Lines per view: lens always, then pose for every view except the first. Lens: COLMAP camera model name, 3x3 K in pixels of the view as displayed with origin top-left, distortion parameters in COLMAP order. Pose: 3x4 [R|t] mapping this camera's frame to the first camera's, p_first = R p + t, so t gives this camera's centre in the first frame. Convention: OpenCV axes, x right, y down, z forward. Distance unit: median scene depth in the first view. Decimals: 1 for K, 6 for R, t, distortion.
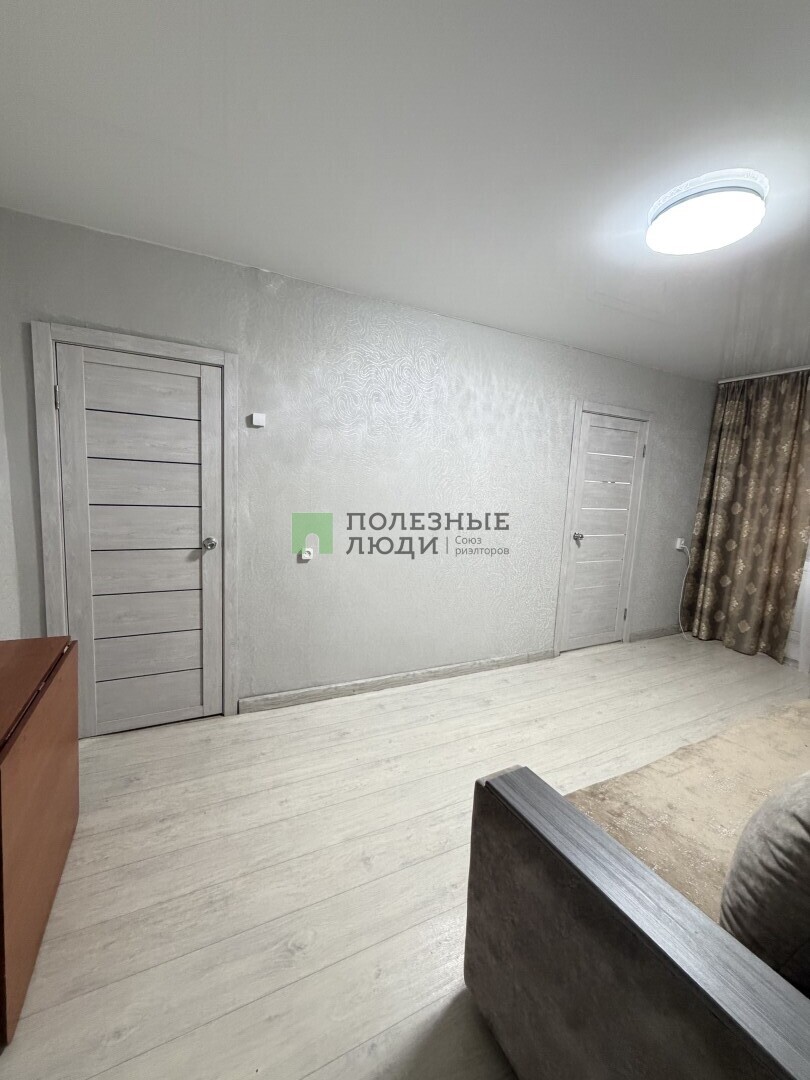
lens RADIAL K [[429.1, 0, 400.4], [0, 429.1, 534.8], [0, 0, 1]] dist [0.000504, -0.000209]
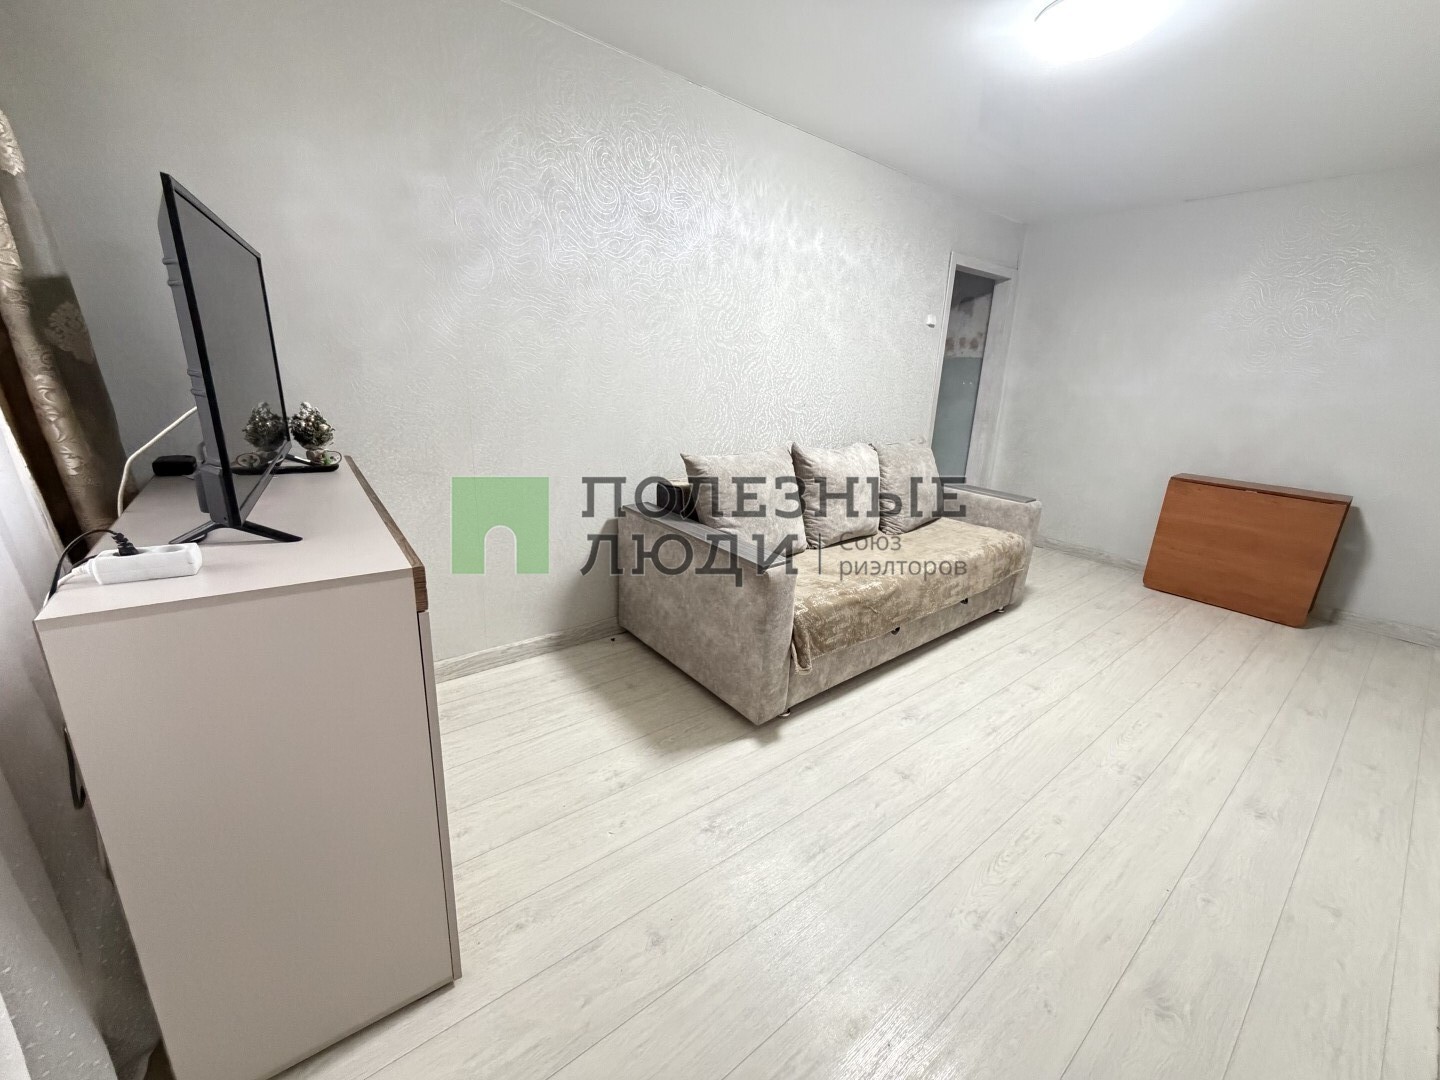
lens RADIAL K [[572.1, 0, 714.2], [0, 572.1, 532.1], [0, 0, 1]] dist [0.000504, -0.000209]
pose [[-0.975838, -0.037771, -0.215206, 0.750213], [-0.120432, 0.914799, 0.385537, -0.070242], [0.182308, 0.402139, -0.897245, 1.034995]]
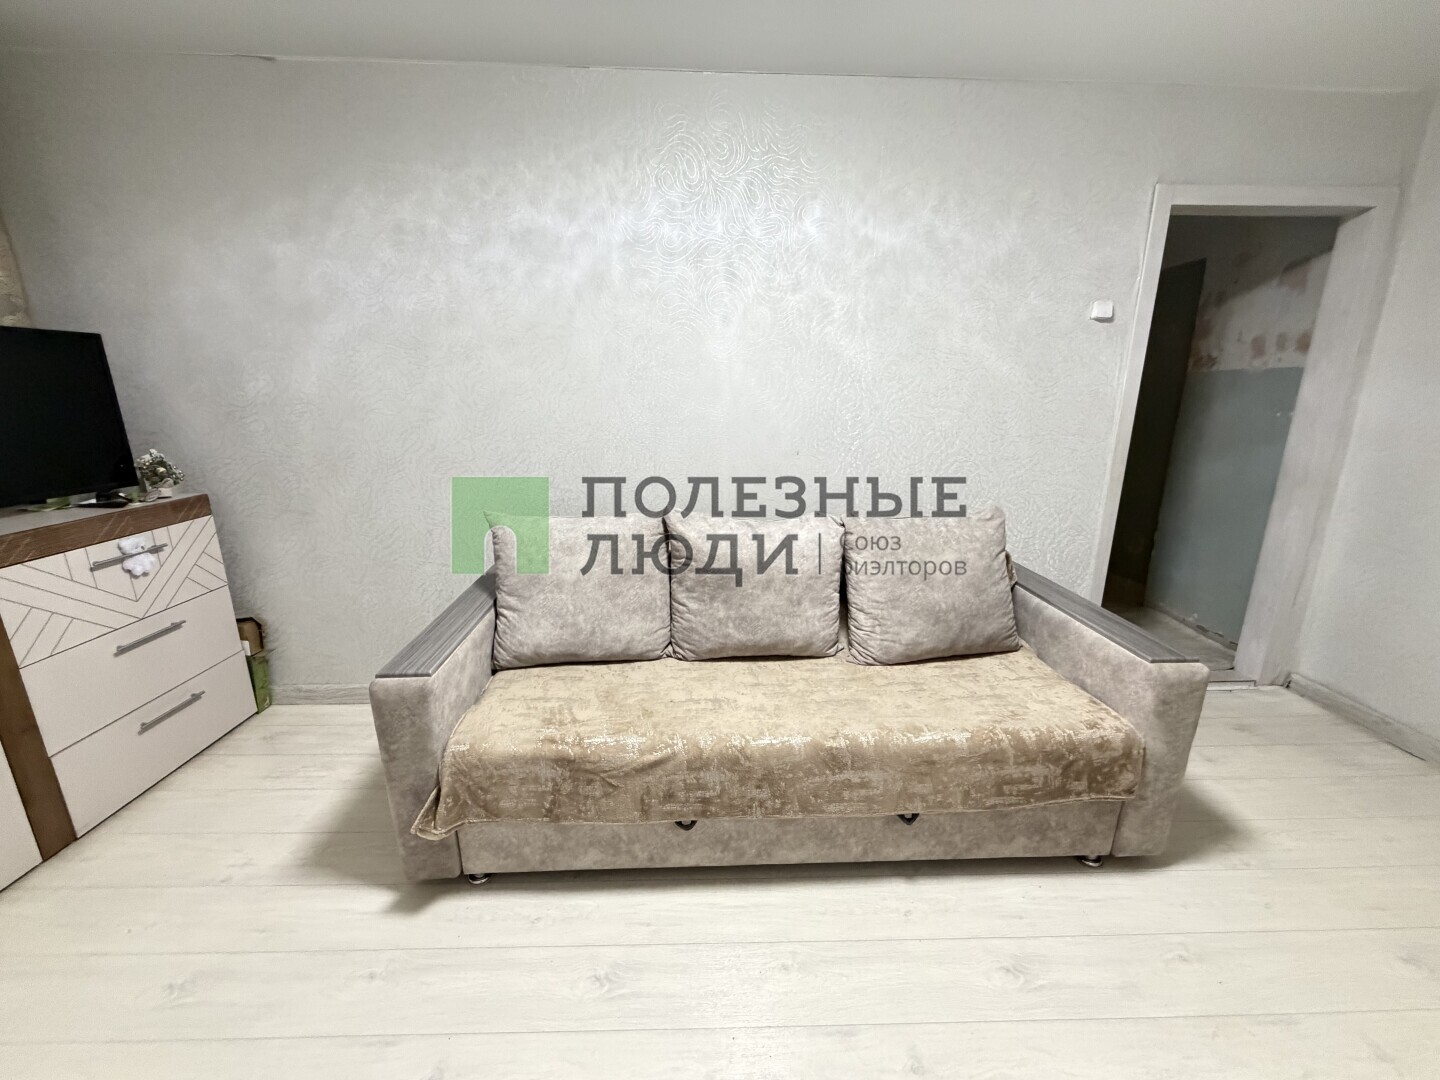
lens RADIAL K [[572.1, 0, 710.3], [0, 572.1, 543.2], [0, 0, 1]] dist [0.000504, -0.000209]
pose [[-0.902475, -0.155239, 0.401794, 0.233913], [0.006018, 0.928163, 0.372126, -0.068519], [-0.430699, 0.338253, -0.836710, 0.777865]]
